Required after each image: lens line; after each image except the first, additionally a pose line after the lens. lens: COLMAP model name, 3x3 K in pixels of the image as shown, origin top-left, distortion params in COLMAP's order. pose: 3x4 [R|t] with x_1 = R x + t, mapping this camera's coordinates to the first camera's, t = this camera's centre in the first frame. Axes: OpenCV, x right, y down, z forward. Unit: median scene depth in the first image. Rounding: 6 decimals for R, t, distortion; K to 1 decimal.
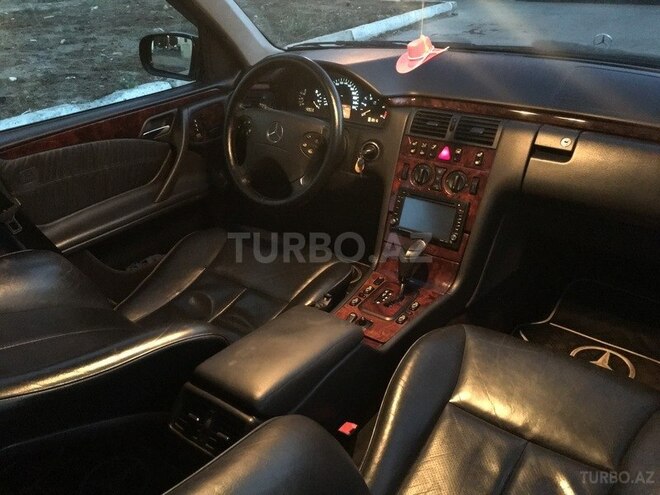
lens RADIAL K [[556.0, 0, 327.5], [0, 556.0, 245.0], [0, 0, 1]] dist [0.078707, -0.097767]
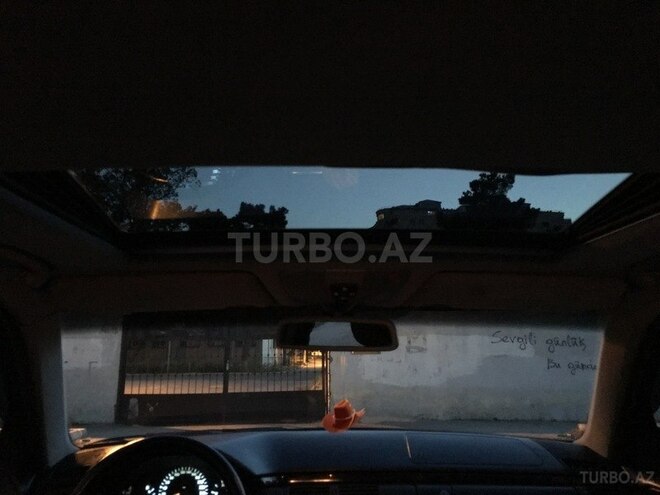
lens RADIAL K [[556.0, 0, 327.5], [0, 556.0, 245.0], [0, 0, 1]] dist [0.078707, -0.097767]
pose [[0.796593, 0.152433, 0.584982, -0.376738], [0.277108, 0.767953, -0.577460, 0.011076], [-0.537262, 0.622104, 0.569506, 0.152498]]
